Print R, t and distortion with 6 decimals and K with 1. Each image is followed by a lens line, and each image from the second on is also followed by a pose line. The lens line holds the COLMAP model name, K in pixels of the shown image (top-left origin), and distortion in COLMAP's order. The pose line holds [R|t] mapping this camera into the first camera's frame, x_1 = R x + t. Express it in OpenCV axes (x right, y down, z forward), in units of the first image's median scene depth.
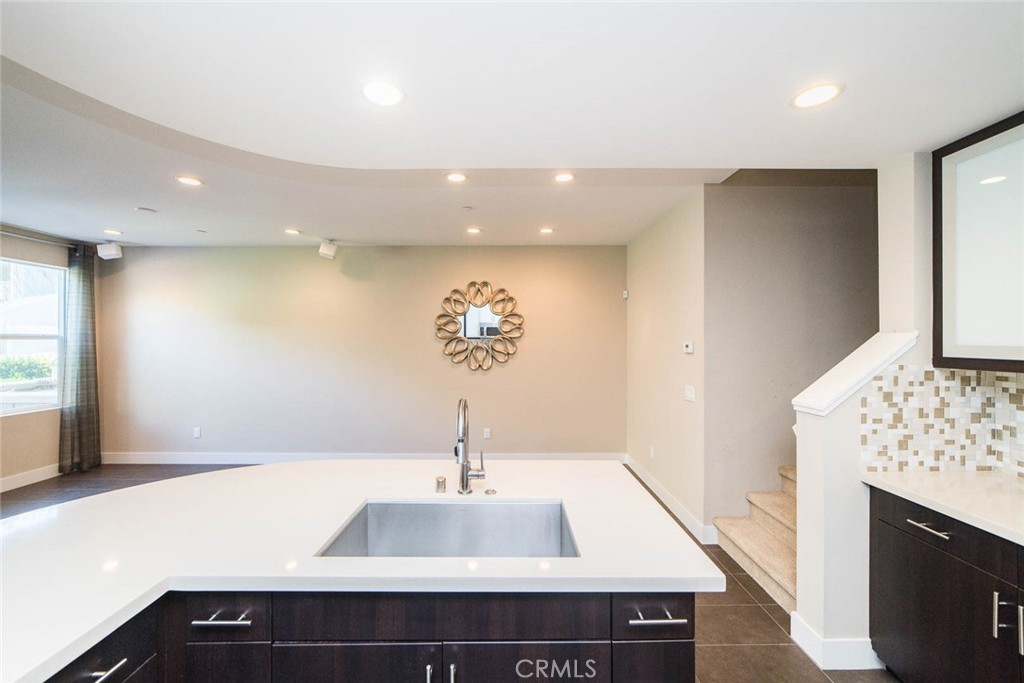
lens RADIAL K [[401.0, 0, 513.7], [0, 401.0, 338.6], [0, 0, 1]] dist [-0.018838, 0.007254]
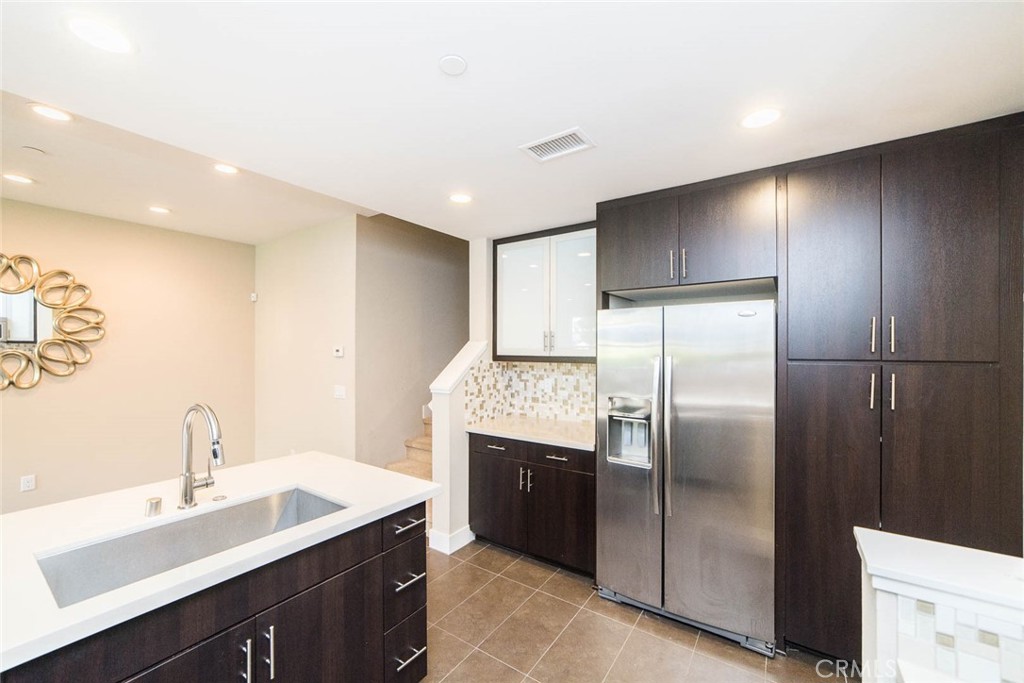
lens RADIAL K [[409.5, 0, 505.6], [0, 409.5, 344.8], [0, 0, 1]] dist [0.000270, 0.000021]
pose [[0.590828, 0.007406, 0.806764, -0.392396], [-0.007101, 0.999967, -0.003980, 0.006189], [-0.806766, -0.003377, 0.590861, -0.134169]]
